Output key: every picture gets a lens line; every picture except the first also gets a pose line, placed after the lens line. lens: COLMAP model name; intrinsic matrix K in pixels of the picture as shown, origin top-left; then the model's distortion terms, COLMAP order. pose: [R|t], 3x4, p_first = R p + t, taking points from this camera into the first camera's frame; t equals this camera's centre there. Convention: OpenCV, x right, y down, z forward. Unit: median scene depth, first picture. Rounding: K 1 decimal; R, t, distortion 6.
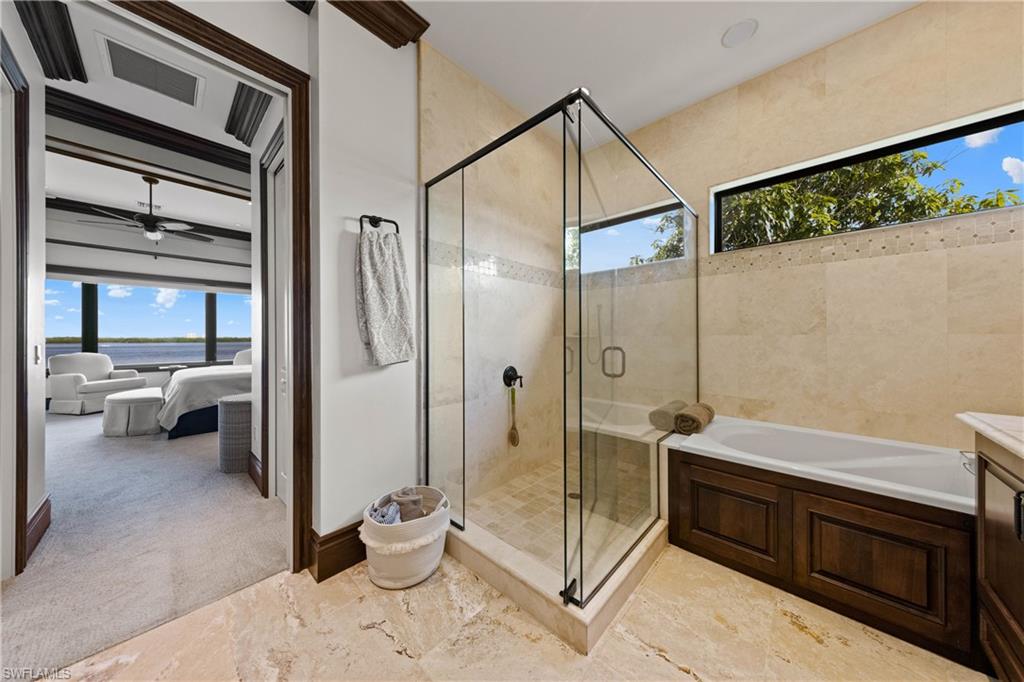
lens RADIAL K [[327.5, 0, 512.8], [0, 327.5, 338.0], [0, 0, 1]] dist [0.001620, 0.000079]
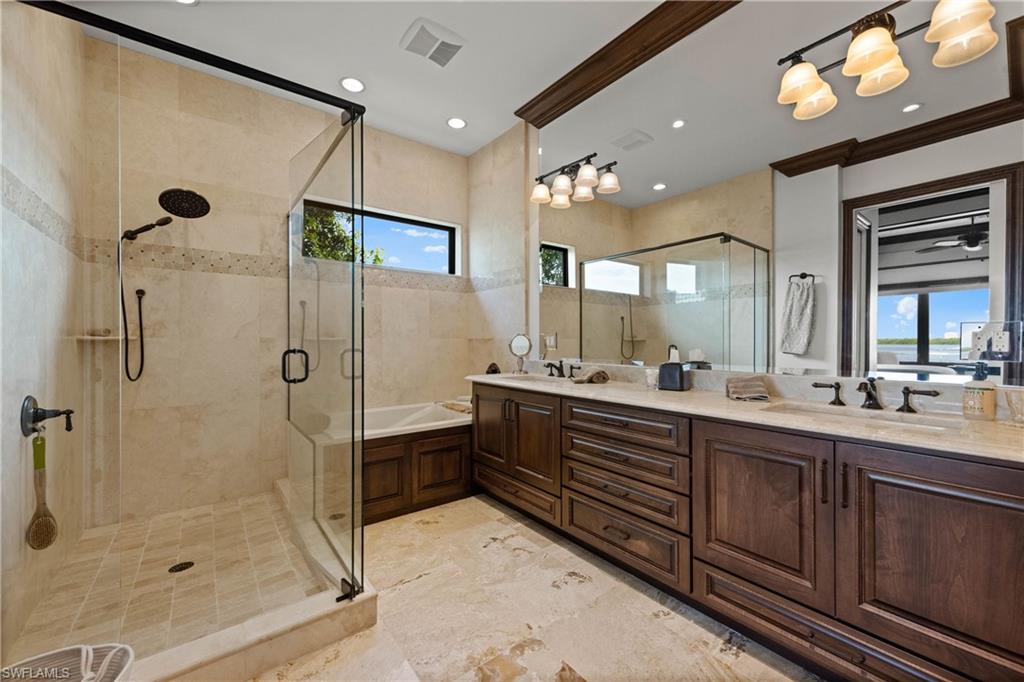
lens RADIAL K [[412.2, 0, 512.1], [0, 412.2, 342.7], [0, 0, 1]] dist [-0.000749, -0.000080]
pose [[0.135480, -0.002761, 0.990776, -0.921410], [0.004356, 0.999988, 0.002191, 0.010291], [-0.990771, 0.004019, 0.135490, 0.290826]]
